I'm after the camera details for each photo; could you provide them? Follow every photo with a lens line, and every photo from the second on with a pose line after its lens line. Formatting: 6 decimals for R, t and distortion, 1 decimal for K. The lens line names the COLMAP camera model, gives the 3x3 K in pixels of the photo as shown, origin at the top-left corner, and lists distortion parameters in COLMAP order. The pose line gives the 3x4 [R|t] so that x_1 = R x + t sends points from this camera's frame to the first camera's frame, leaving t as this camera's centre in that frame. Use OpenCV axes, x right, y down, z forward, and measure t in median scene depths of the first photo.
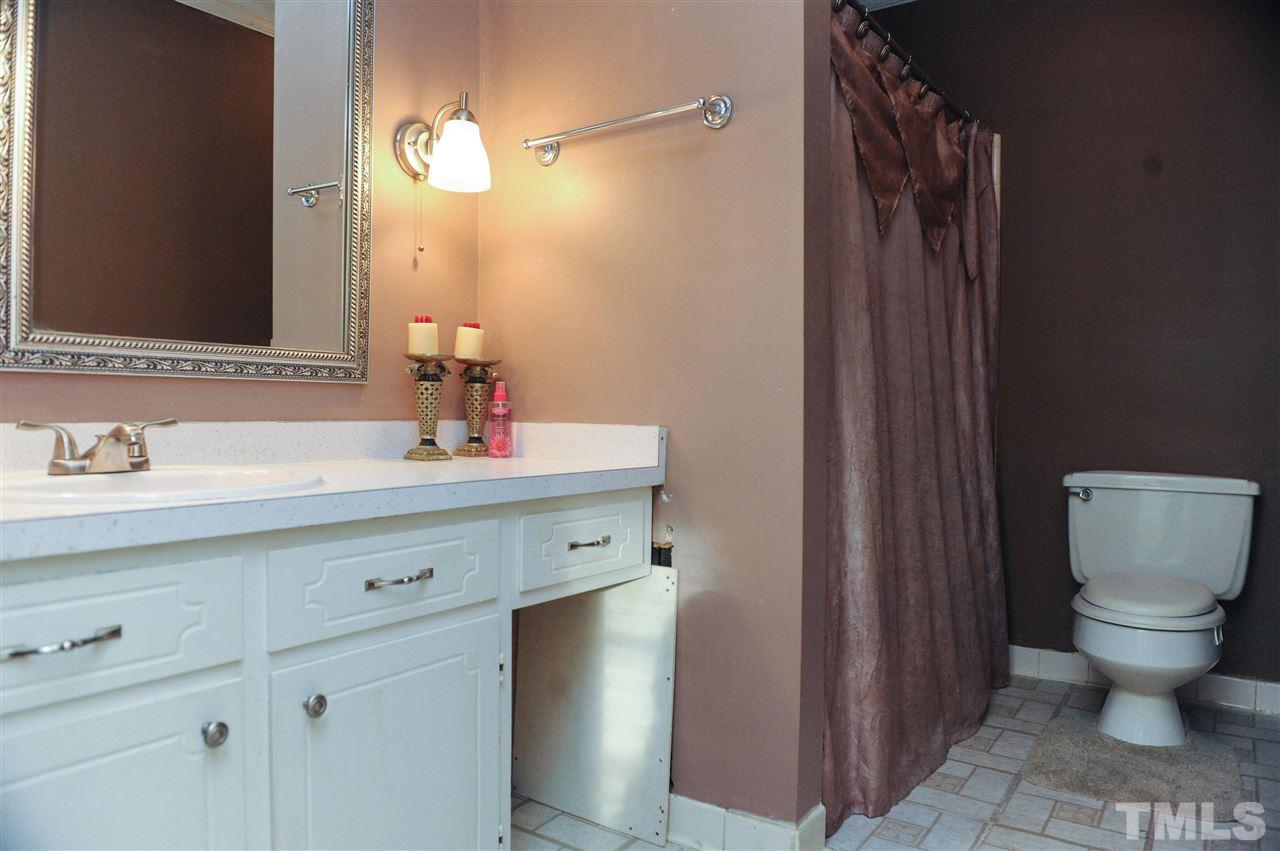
lens RADIAL K [[877.3, 0, 640.0], [0, 877.3, 425.5], [0, 0, 1]] dist [-0.053598, -0.003866]
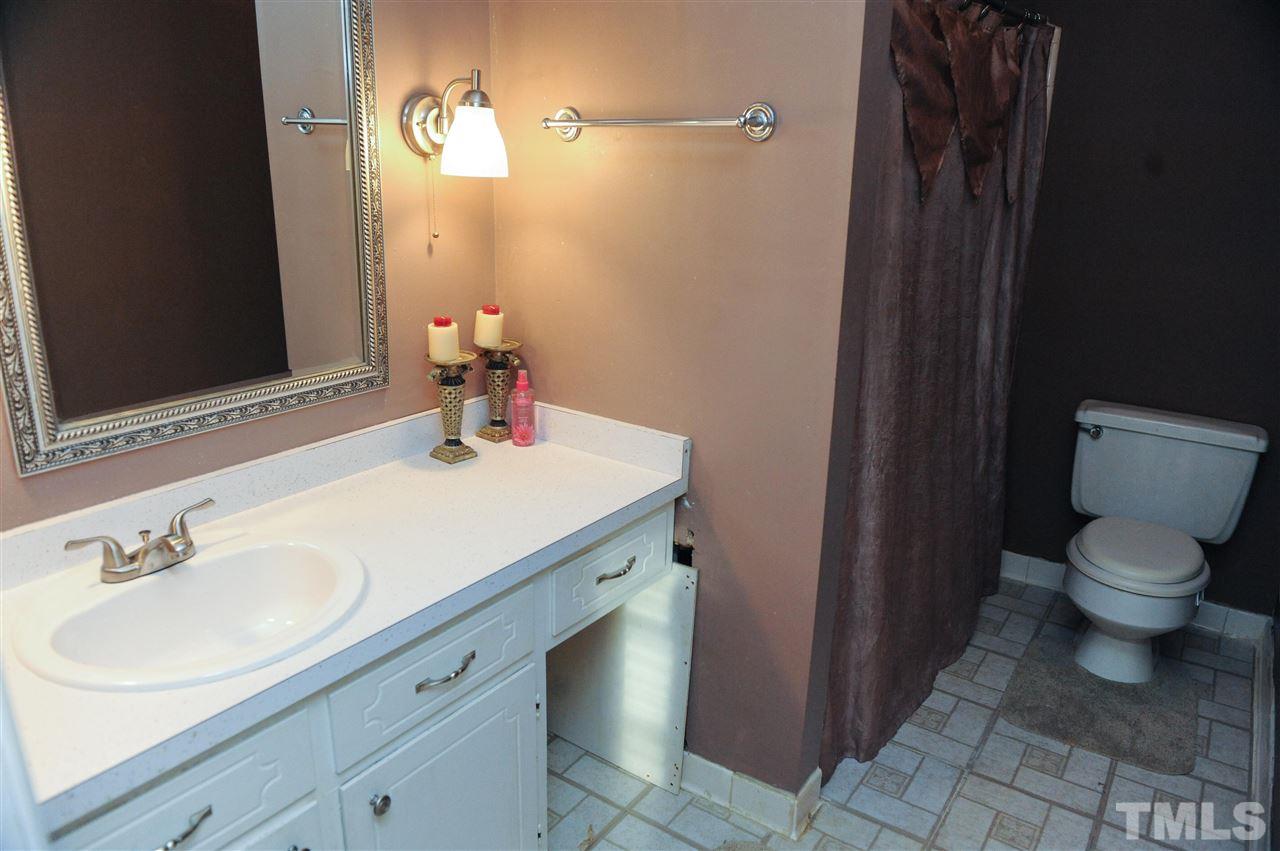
lens RADIAL K [[878.6, 0, 640.0], [0, 878.6, 425.5], [0, 0, 1]] dist [-0.057064, -0.002279]
pose [[0.999889, 0.014850, 0.001174, -0.028516], [-0.014595, 0.960826, 0.276768, -0.279519], [0.002981, -0.276754, 0.960936, 0.035548]]
